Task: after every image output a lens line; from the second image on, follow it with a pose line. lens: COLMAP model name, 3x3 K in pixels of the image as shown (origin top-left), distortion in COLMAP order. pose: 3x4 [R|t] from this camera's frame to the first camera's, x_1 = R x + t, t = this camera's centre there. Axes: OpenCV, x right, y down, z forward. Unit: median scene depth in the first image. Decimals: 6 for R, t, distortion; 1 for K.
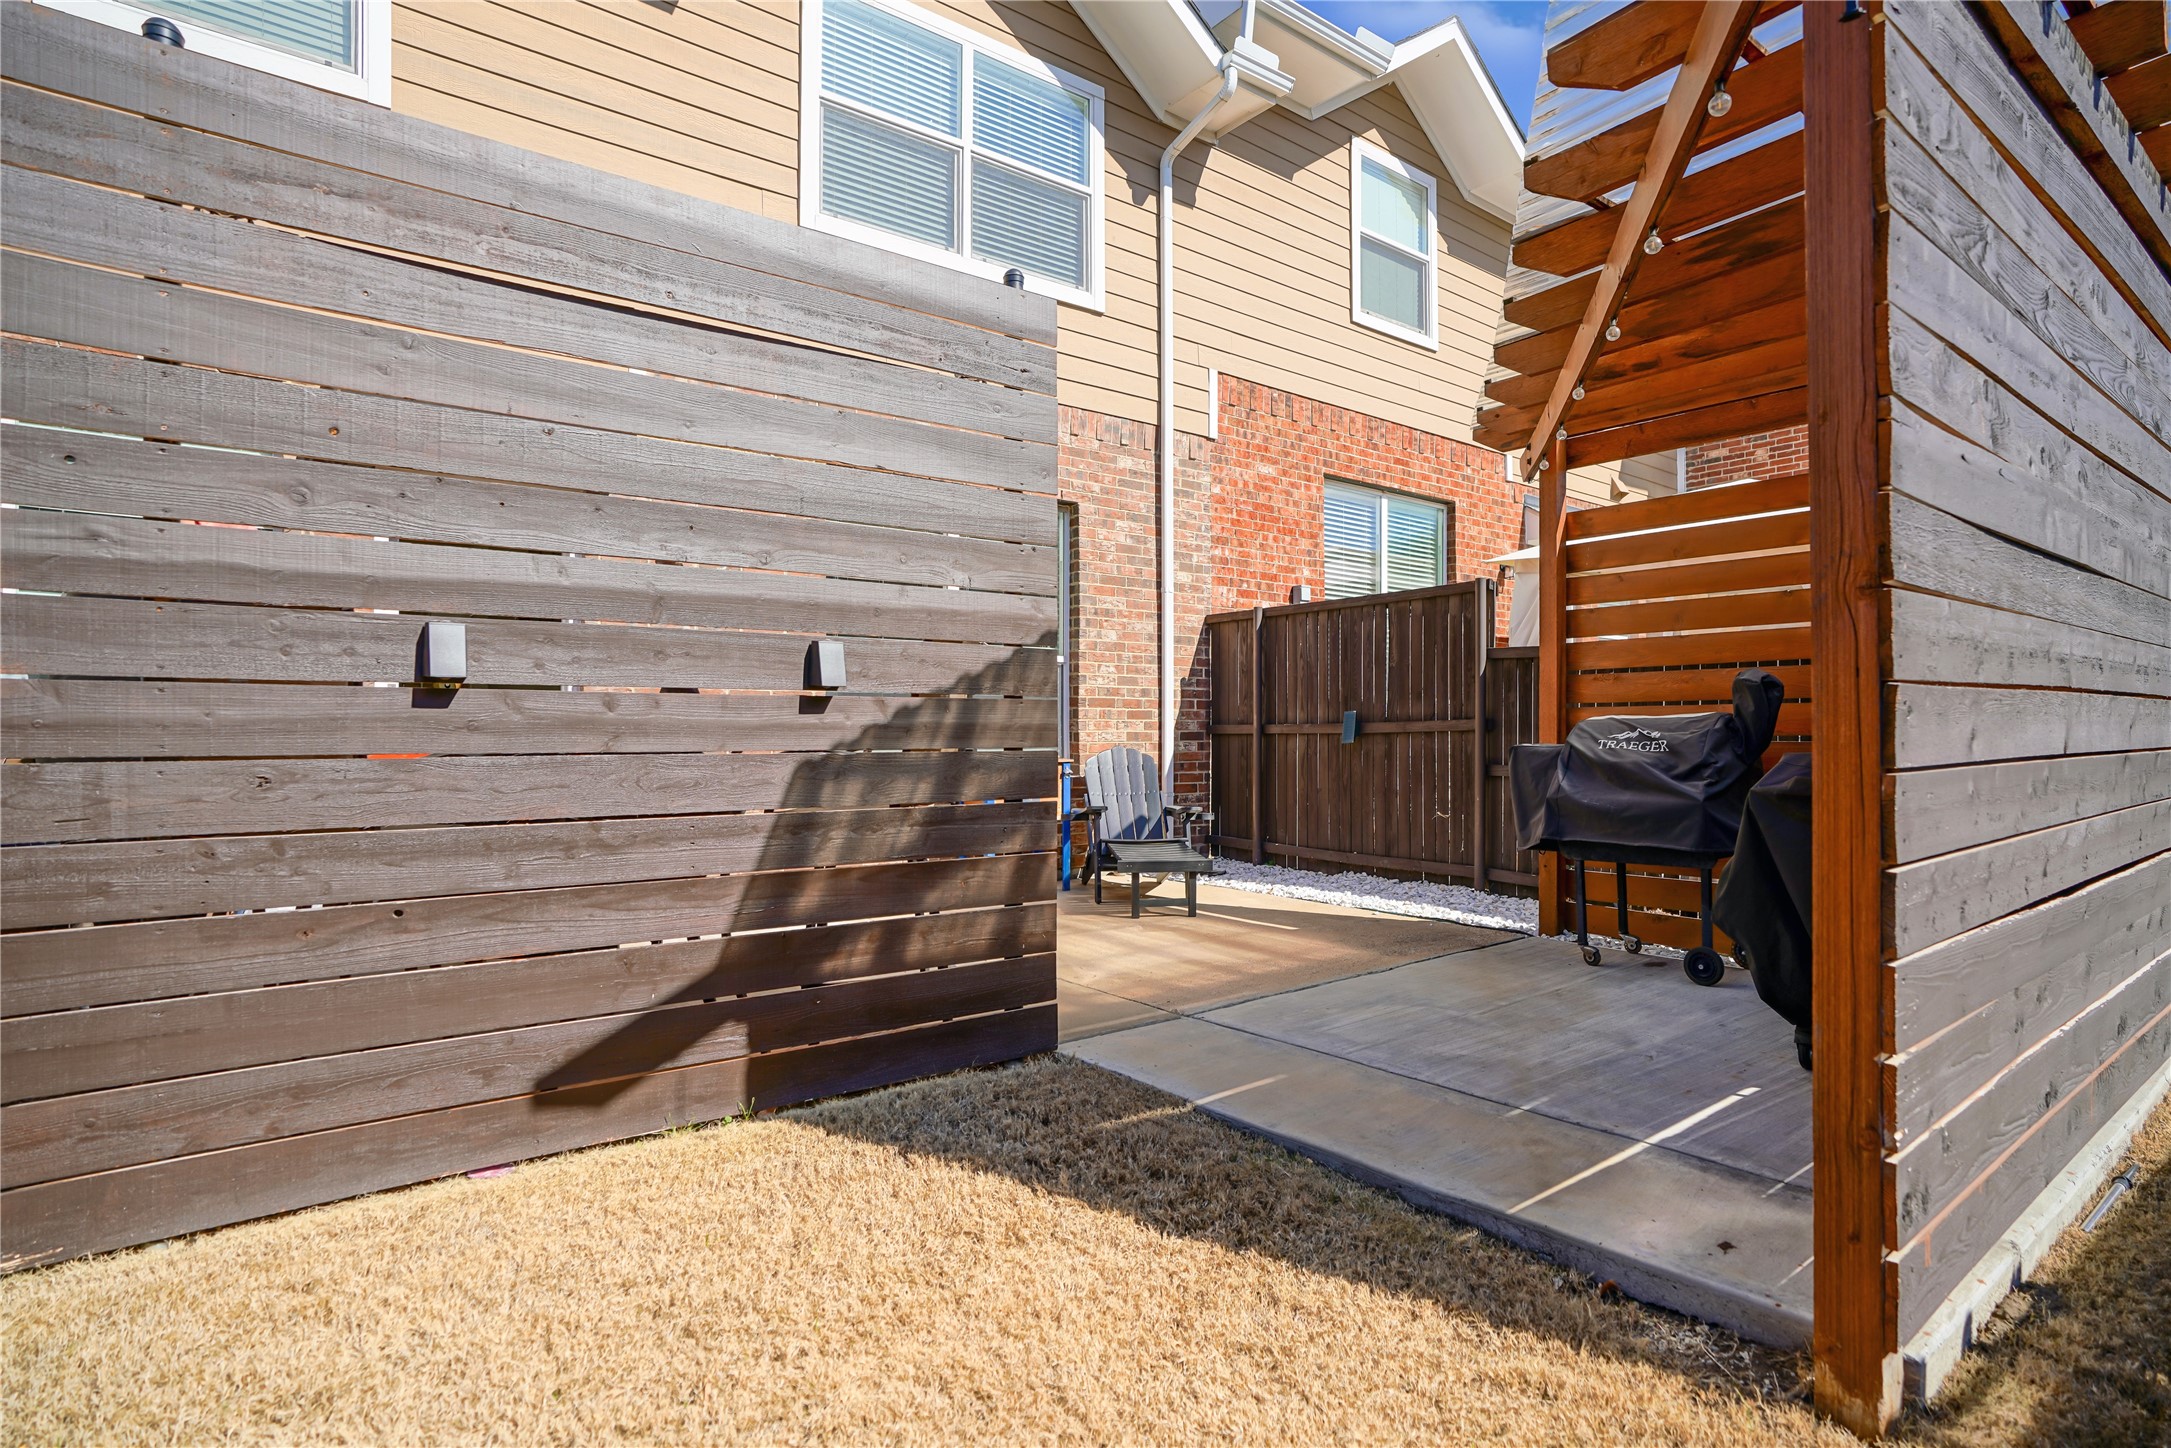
lens RADIAL K [[1115.4, 0, 1085.5], [0, 1115.4, 724.0], [0, 0, 1]] dist [0.000043, -0.000023]
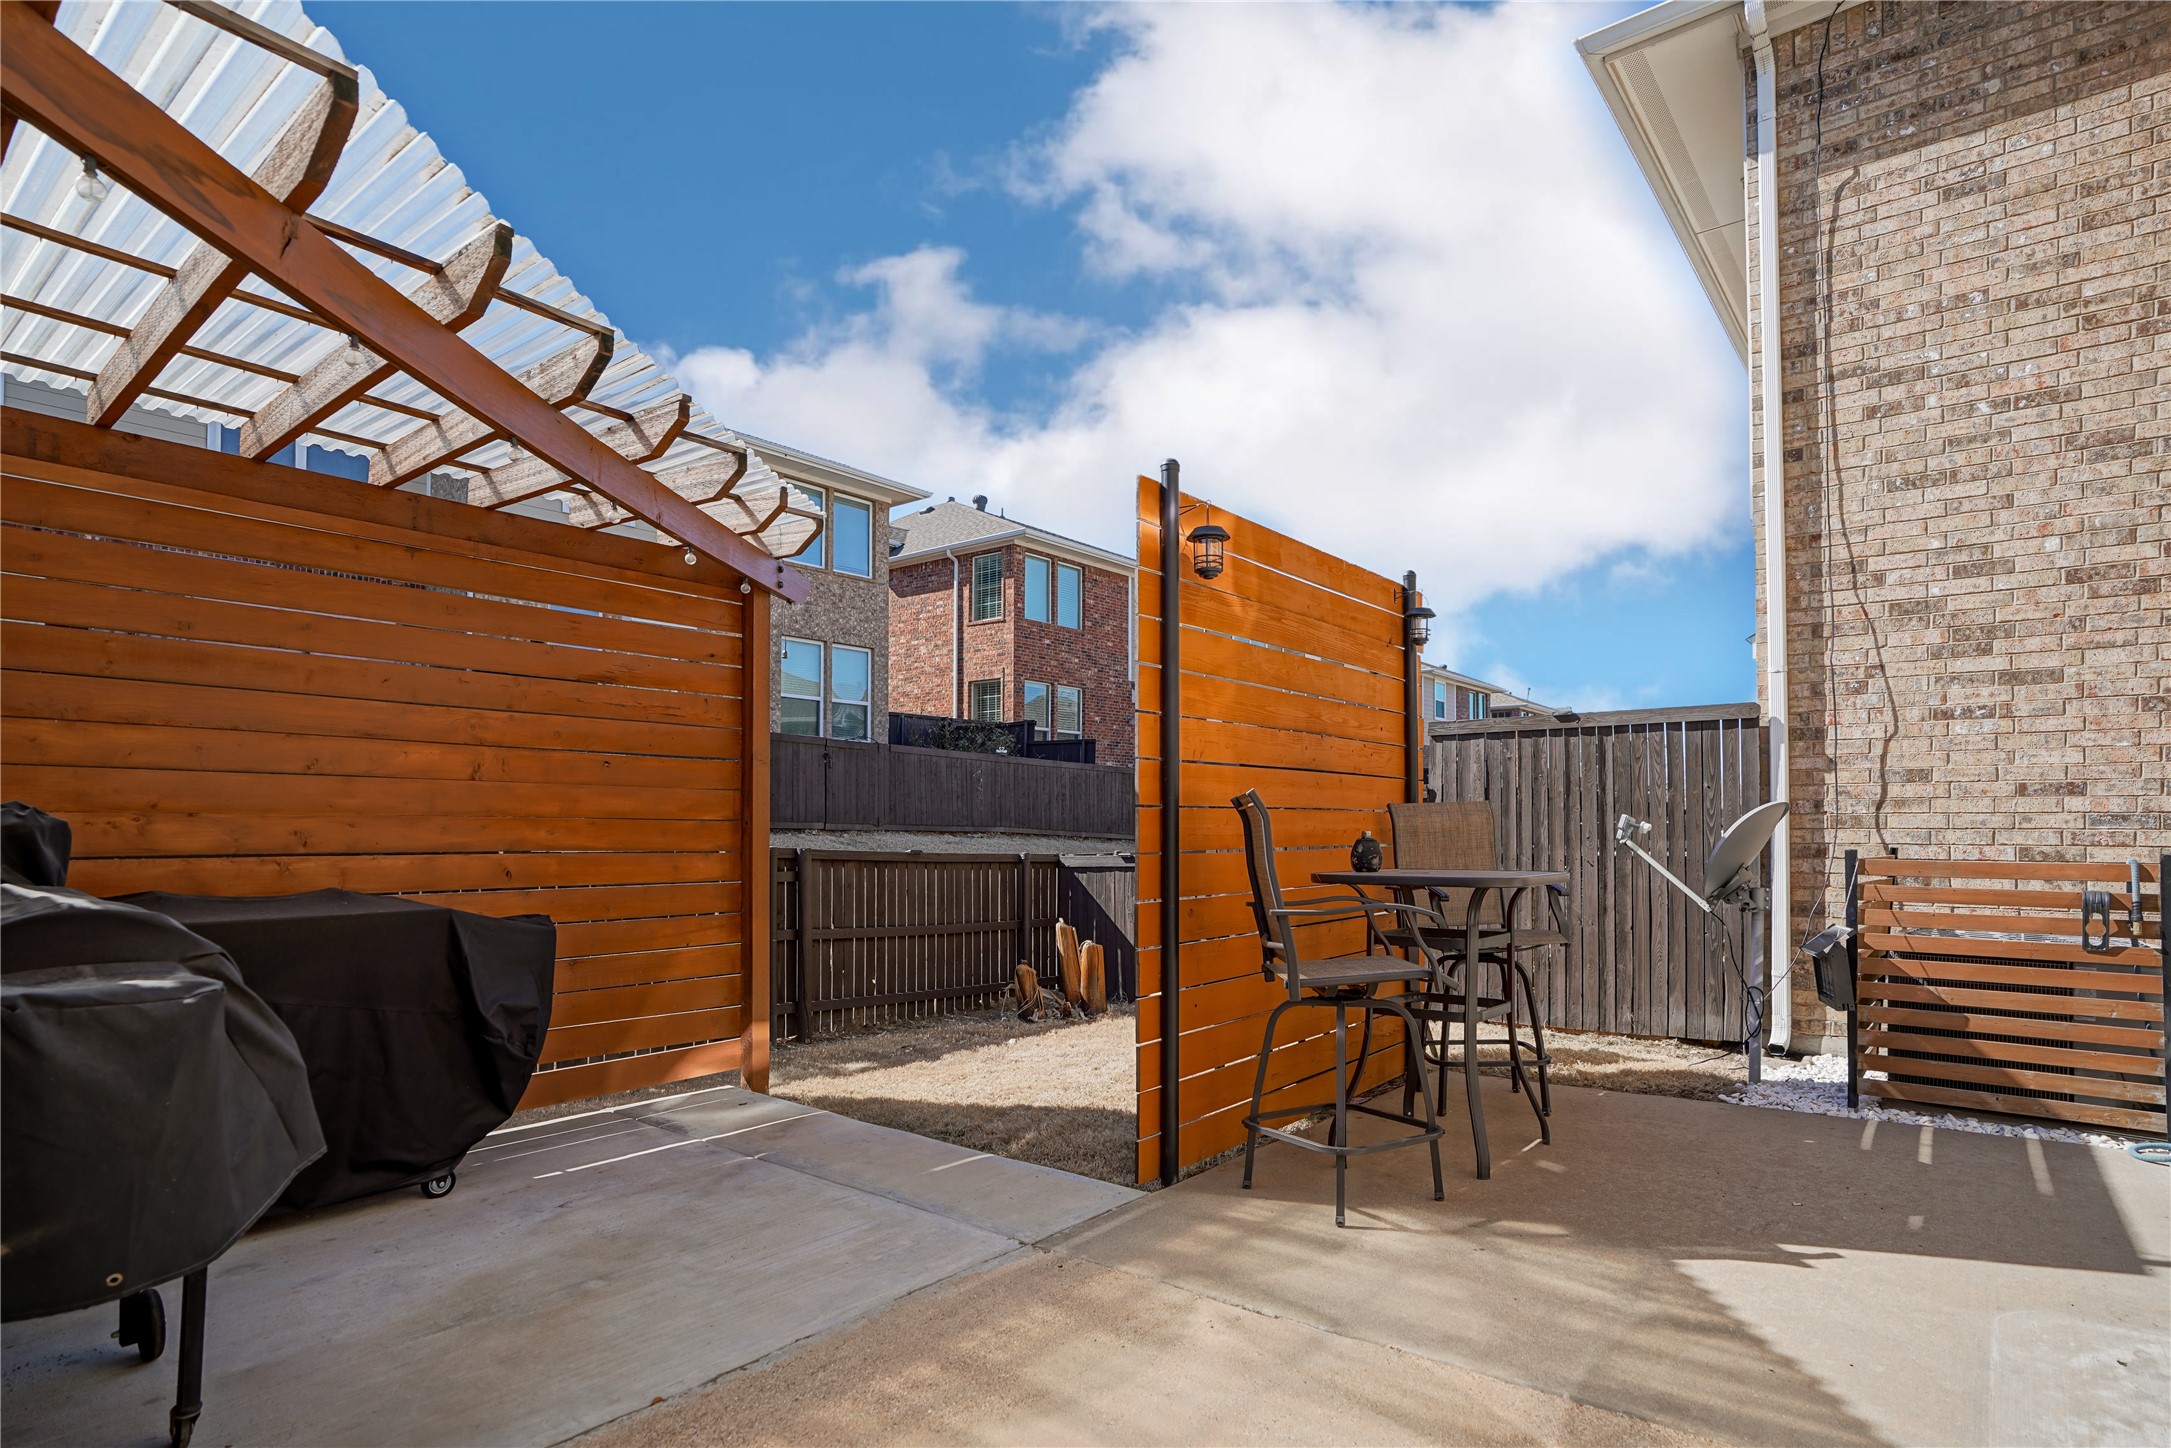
lens RADIAL K [[1133.7, 0, 1088.2], [0, 1133.7, 826.8], [0, 0, 1]] dist [-0.050081, 0.000329]
pose [[-0.968776, -0.000509, -0.247939, 0.223114], [0.000657, 0.999989, -0.004622, -0.033174], [0.247938, -0.004640, -0.968765, 1.597438]]
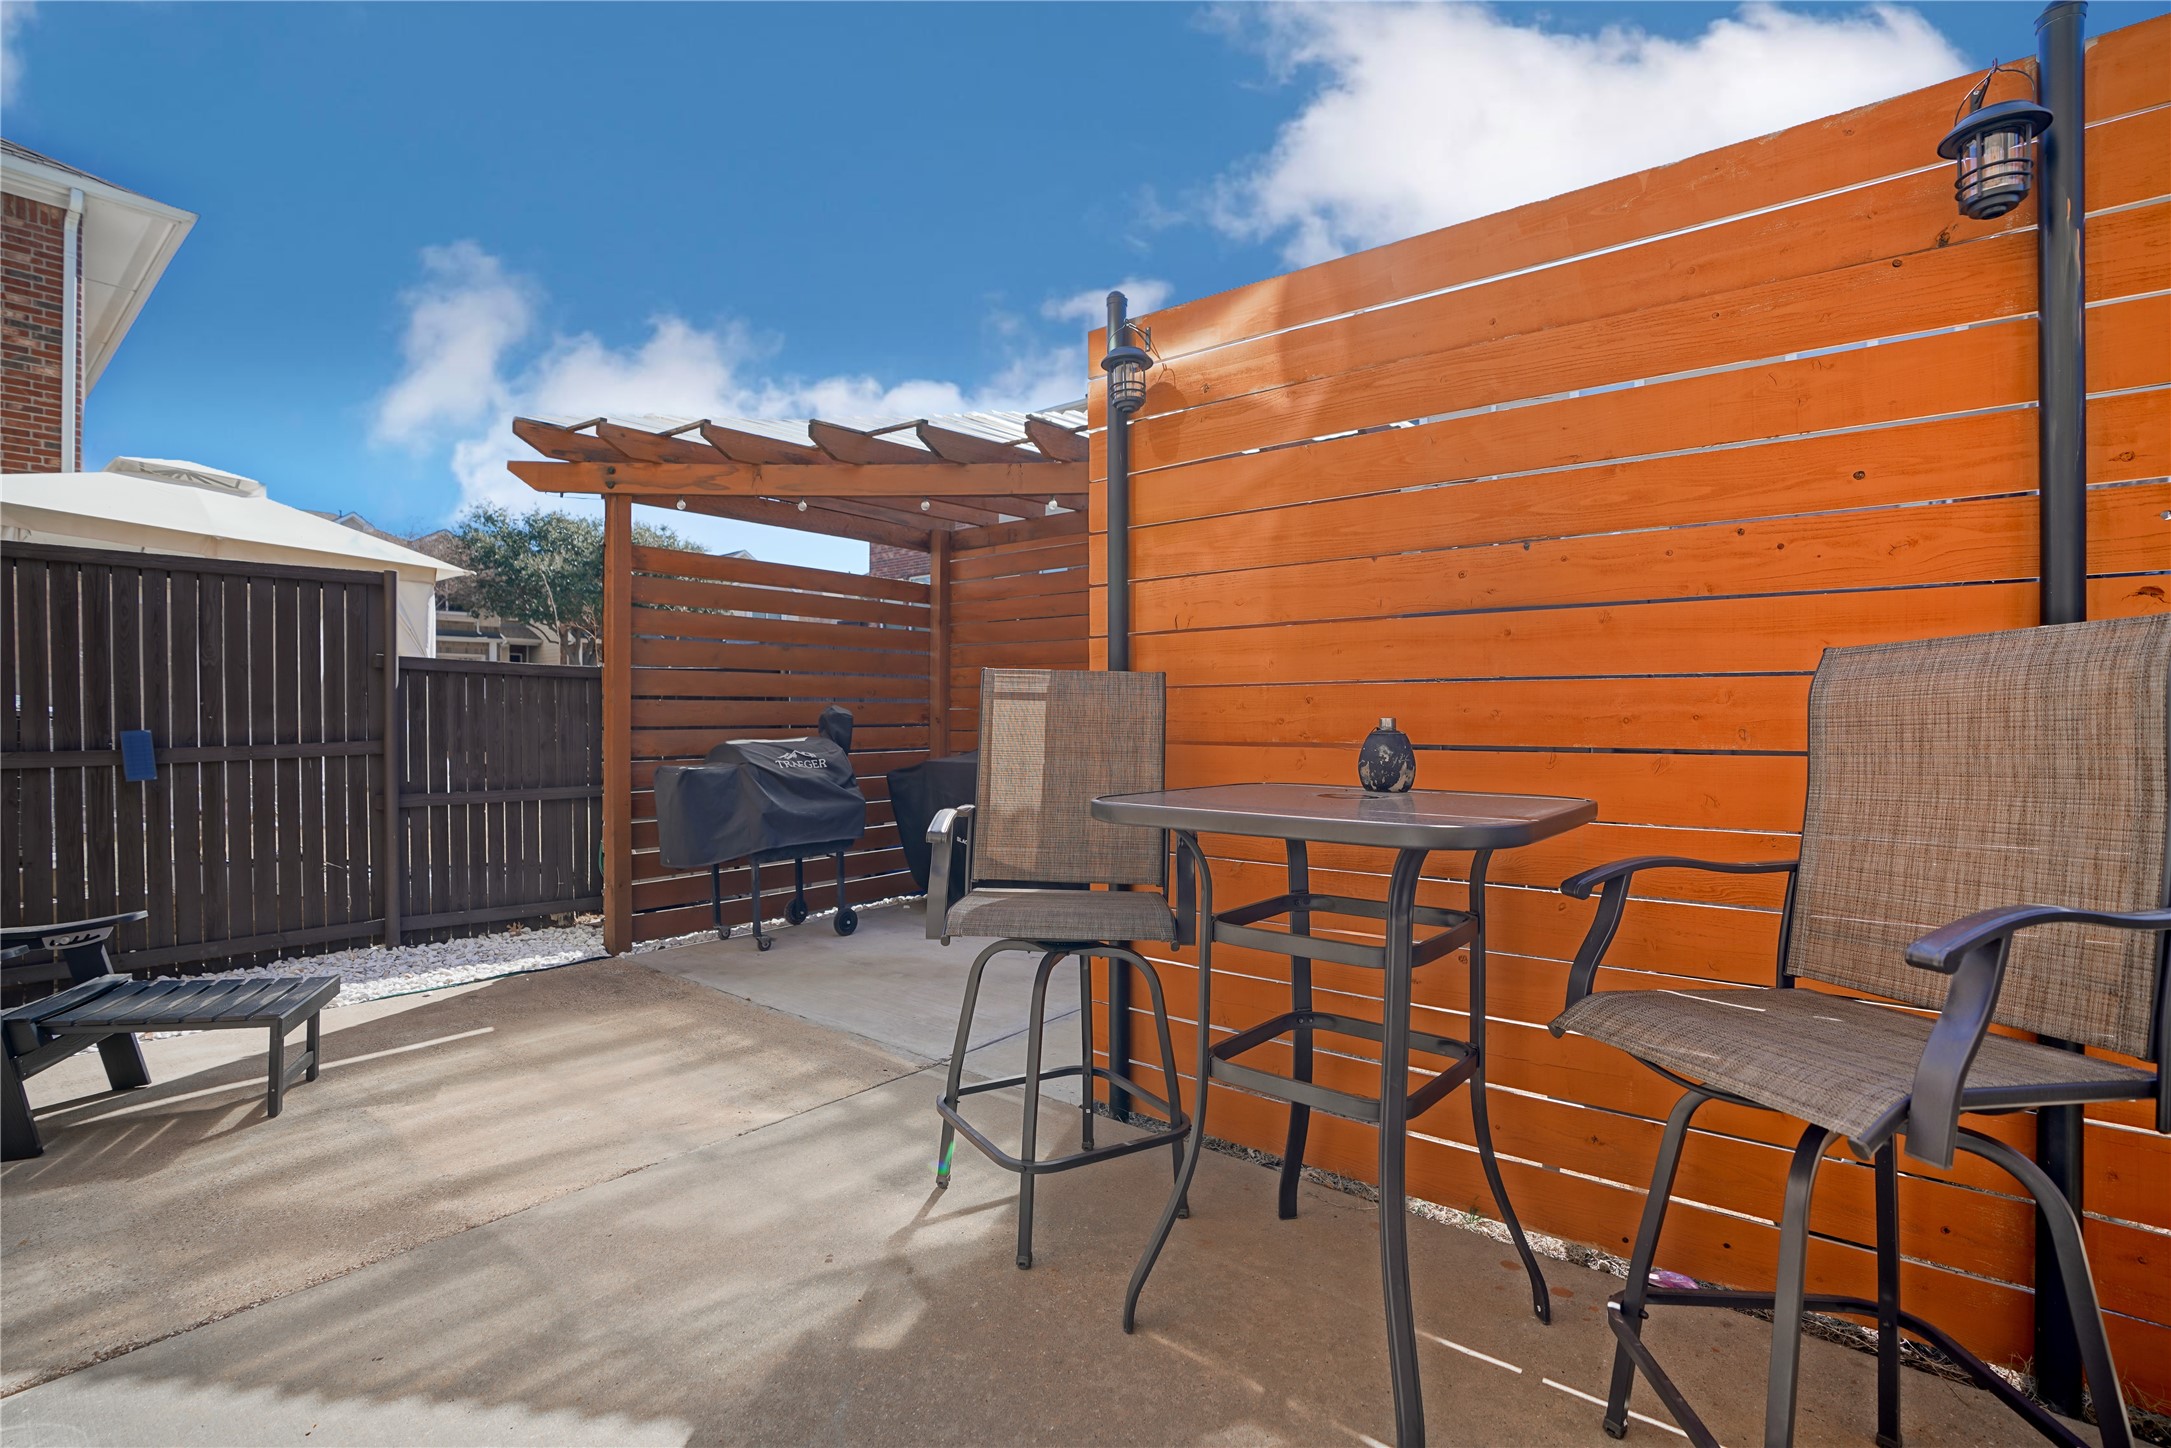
lens RADIAL K [[1030.7, 0, 1085.5], [0, 1030.7, 724.0], [0, 0, 1]] dist [-0.078084, 0.025196]
pose [[-0.224677, -0.006597, 0.974411, -0.708810], [-0.002745, 0.999977, 0.006137, -0.033844], [-0.974429, -0.001296, -0.224690, 0.952808]]
